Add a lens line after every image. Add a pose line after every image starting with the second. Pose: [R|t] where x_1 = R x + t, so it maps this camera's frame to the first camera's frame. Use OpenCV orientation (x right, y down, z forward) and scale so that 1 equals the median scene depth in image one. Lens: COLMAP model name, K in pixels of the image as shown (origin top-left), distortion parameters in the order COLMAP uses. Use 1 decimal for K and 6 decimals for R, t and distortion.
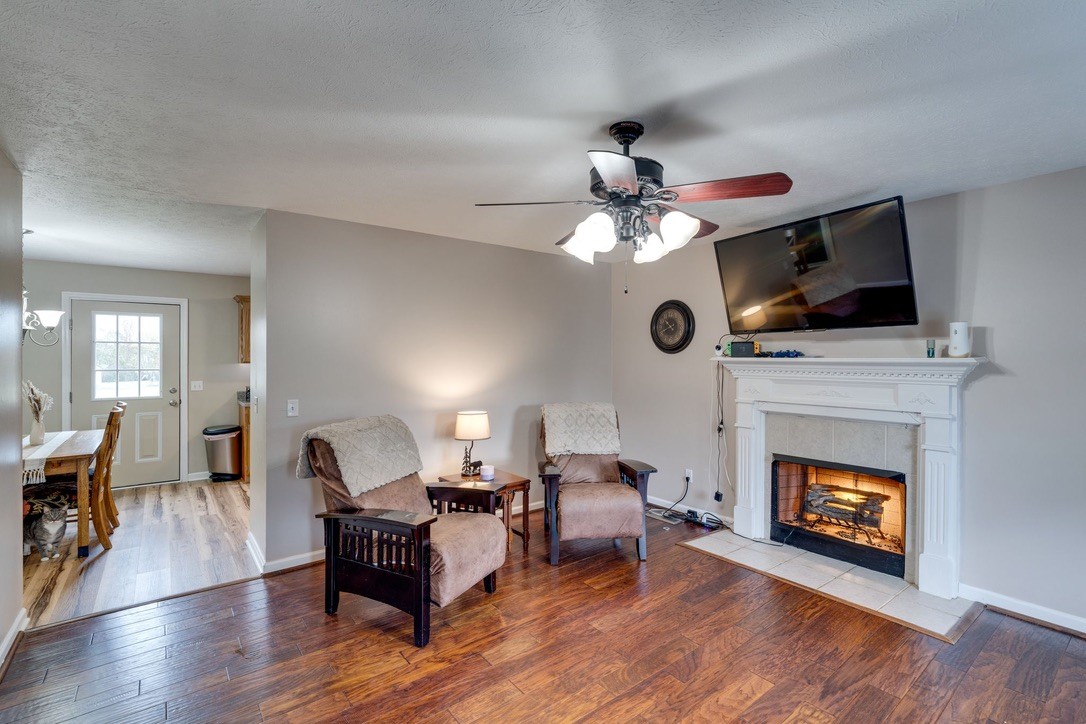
lens RADIAL K [[499.8, 0, 543.0], [0, 499.8, 362.0], [0, 0, 1]] dist [0.000627, 0.000234]
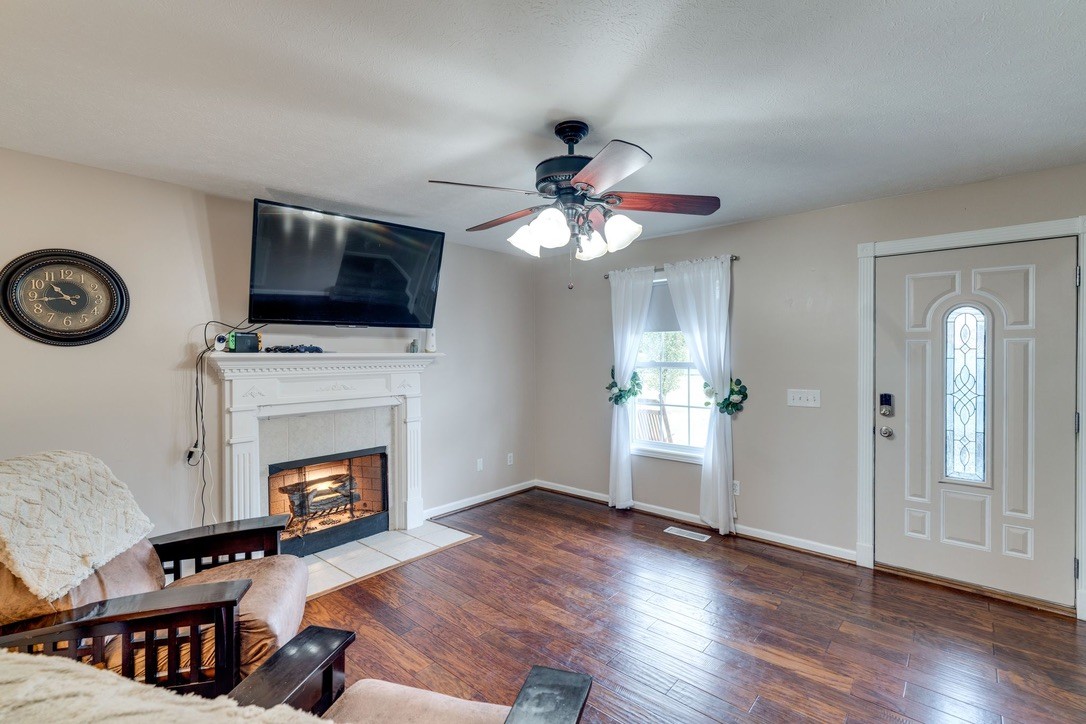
lens RADIAL K [[488.4, 0, 540.9], [0, 488.4, 354.7], [0, 0, 1]] dist [-0.000299, -0.000050]
pose [[-0.181924, 0.003807, 0.983305, -0.499306], [0.017257, 0.999851, -0.000678, 0.002685], [-0.983161, 0.016846, -0.181962, 0.768985]]
